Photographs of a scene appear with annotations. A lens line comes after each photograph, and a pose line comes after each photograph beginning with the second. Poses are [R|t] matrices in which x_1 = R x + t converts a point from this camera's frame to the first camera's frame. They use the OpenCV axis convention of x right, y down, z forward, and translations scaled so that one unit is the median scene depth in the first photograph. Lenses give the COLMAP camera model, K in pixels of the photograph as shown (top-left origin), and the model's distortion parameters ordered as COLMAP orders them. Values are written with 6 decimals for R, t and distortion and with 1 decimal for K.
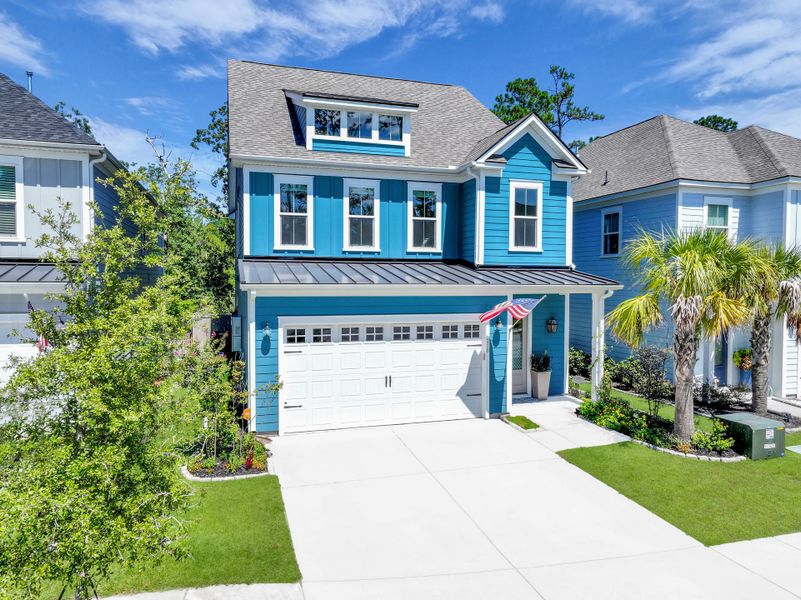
lens RADIAL K [[561.9, 0, 404.5], [0, 561.9, 297.7], [0, 0, 1]] dist [0.004806, 0.007015]
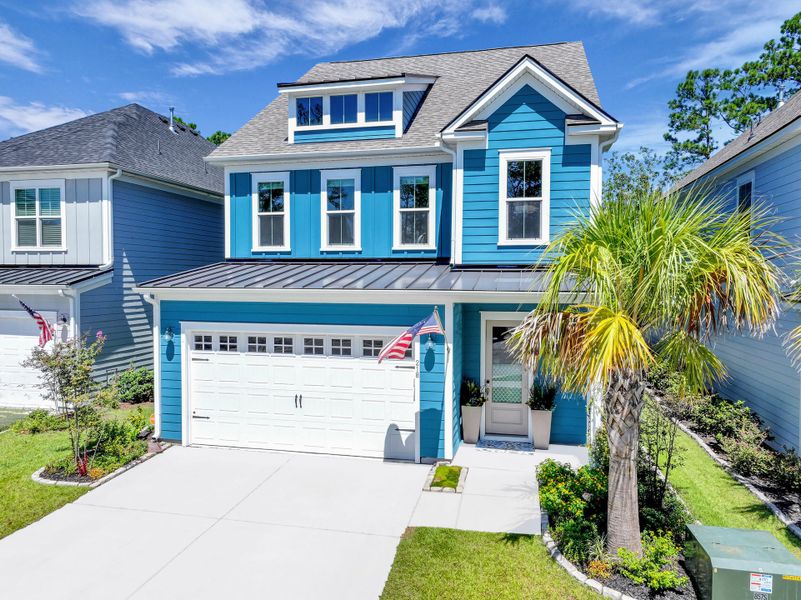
lens RADIAL K [[561.9, 0, 404.5], [0, 561.9, 297.7], [0, 0, 1]] dist [0.004806, 0.007015]
pose [[0.863477, 0.016456, -0.504120, 0.468337], [-0.016371, 0.999855, 0.004597, -0.014343], [0.504123, 0.004283, 0.863621, 0.288151]]
